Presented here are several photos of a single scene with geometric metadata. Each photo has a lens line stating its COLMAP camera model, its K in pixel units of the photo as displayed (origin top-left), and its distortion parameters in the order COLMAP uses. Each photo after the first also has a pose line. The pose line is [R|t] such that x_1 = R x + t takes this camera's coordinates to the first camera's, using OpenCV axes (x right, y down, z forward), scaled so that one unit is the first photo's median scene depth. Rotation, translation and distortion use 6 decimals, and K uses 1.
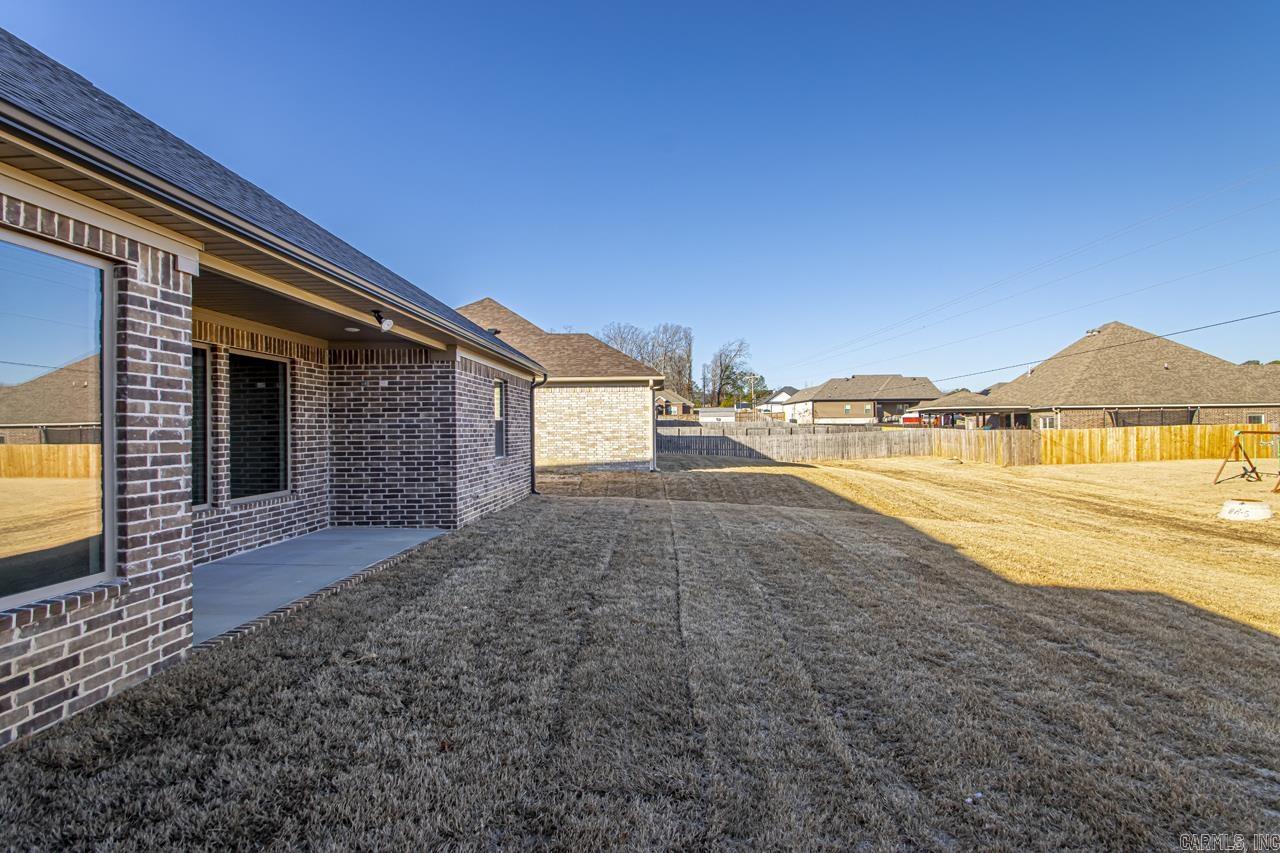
lens RADIAL K [[597.1, 0, 647.4], [0, 597.1, 435.6], [0, 0, 1]] dist [0.008658, -0.014182]
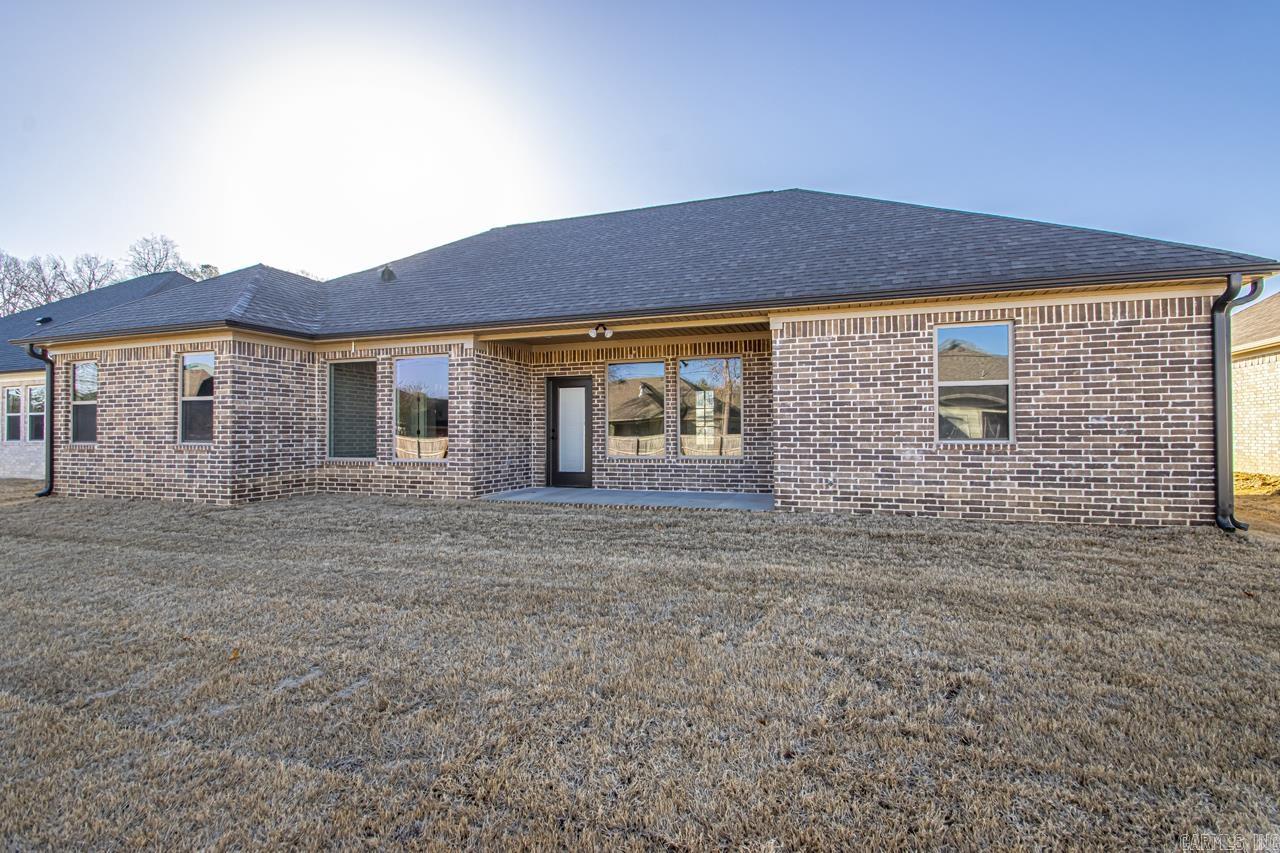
lens RADIAL K [[597.1, 0, 647.1], [0, 597.1, 424.3], [0, 0, 1]] dist [0.008658, -0.014182]
pose [[-0.298145, -0.004990, -0.954508, 1.118610], [-0.001576, 0.999988, -0.004736, 0.048637], [0.954519, 0.000093, -0.298149, 1.935203]]
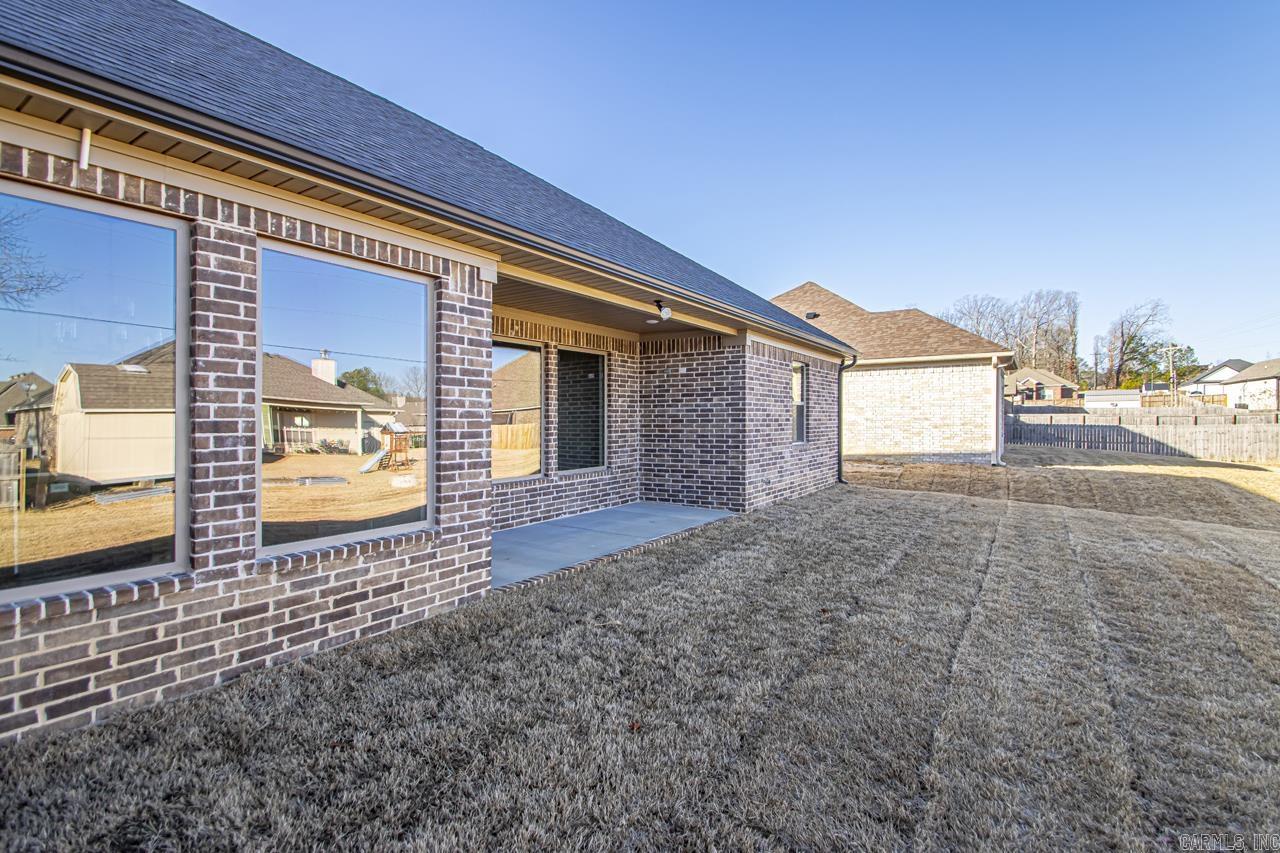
lens RADIAL K [[597.1, 0, 648.6], [0, 597.1, 428.3], [0, 0, 1]] dist [0.008658, -0.014182]
pose [[0.852944, 0.013196, -0.521836, 0.114781], [-0.008575, 0.999900, 0.011270, 0.007968], [0.521932, -0.005138, 0.852971, 0.101845]]
